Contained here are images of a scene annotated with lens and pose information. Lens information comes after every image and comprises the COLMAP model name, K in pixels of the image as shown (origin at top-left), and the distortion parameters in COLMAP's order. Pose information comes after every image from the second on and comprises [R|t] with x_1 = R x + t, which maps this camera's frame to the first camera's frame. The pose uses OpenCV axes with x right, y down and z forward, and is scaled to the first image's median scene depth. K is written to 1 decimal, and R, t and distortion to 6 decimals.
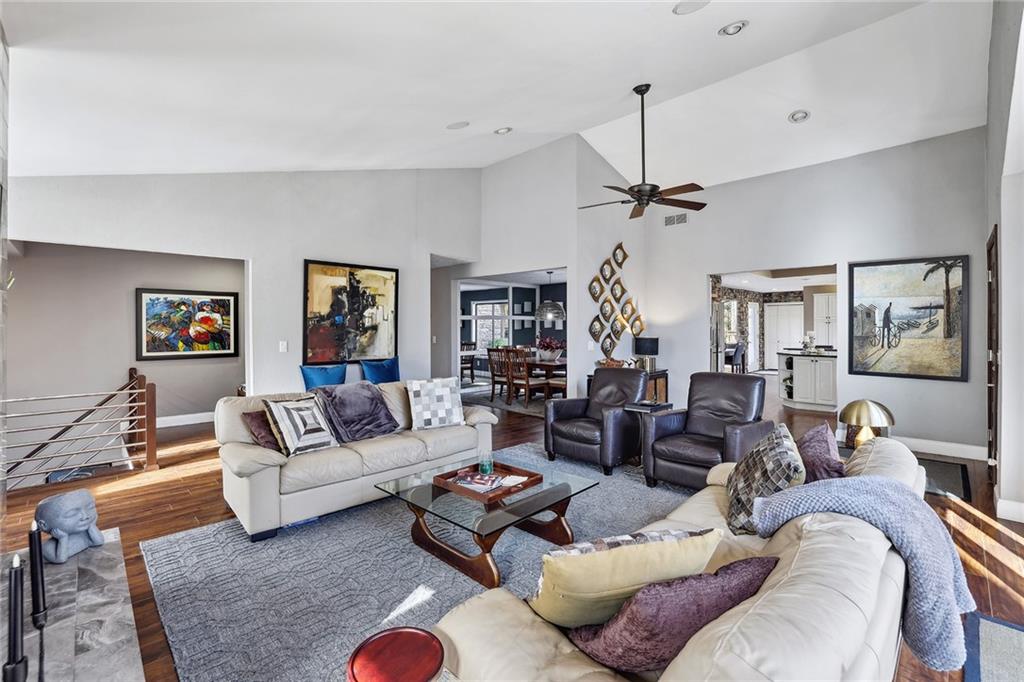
lens RADIAL K [[442.9, 0, 514.0], [0, 442.9, 326.3], [0, 0, 1]] dist [-0.038752, 0.009823]
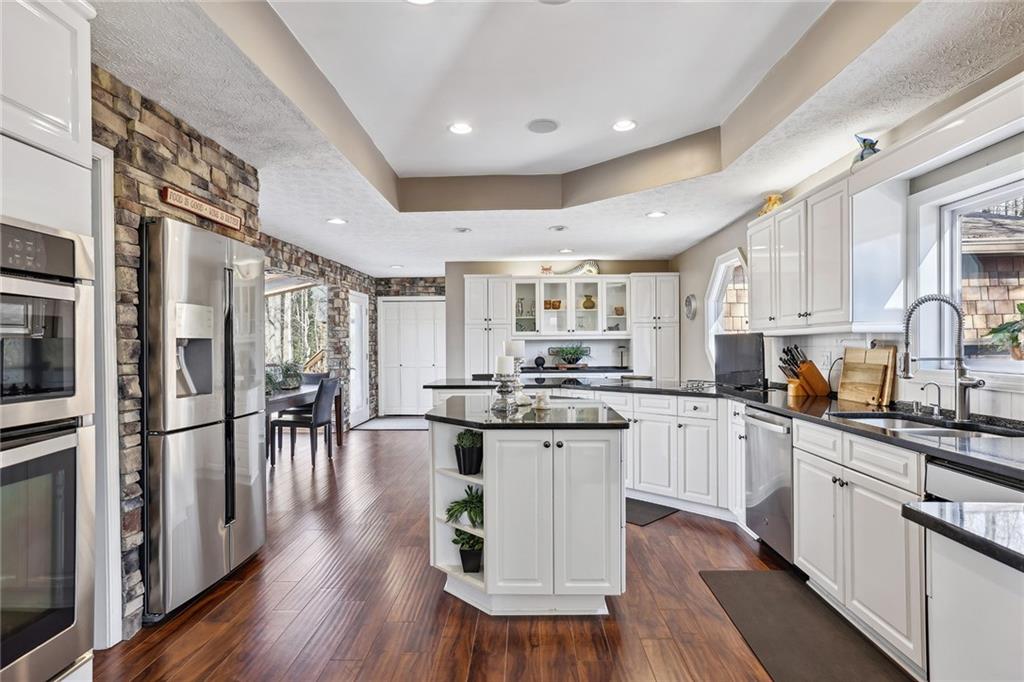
lens RADIAL K [[545.6, 0, 517.9], [0, 545.6, 344.5], [0, 0, 1]] dist [-0.007816, 0.003290]
pose [[0.713062, -0.004304, 0.701088, 0.234582], [0.004150, 0.999990, 0.001918, 0.007987], [-0.701089, 0.001541, 0.713072, 0.419634]]
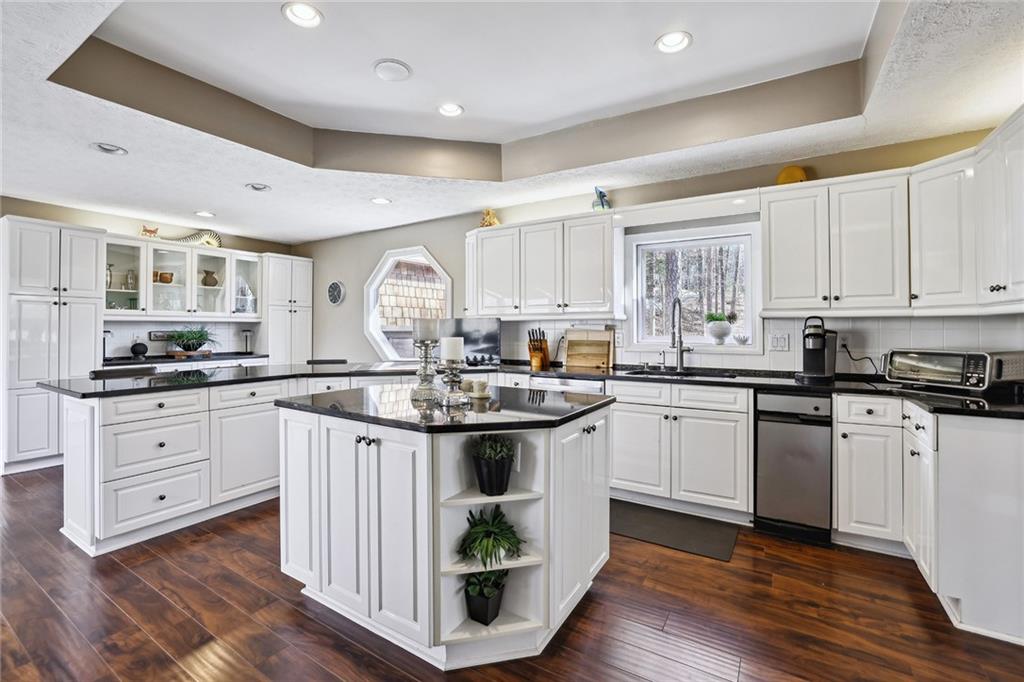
lens RADIAL K [[442.9, 0, 516.7], [0, 442.9, 325.4], [0, 0, 1]] dist [-0.038752, 0.009823]
pose [[-0.241630, 0.009218, 0.970325, 0.241601], [-0.002571, 0.999945, -0.010139, 0.010749], [-0.970365, -0.004945, -0.241593, 0.606916]]
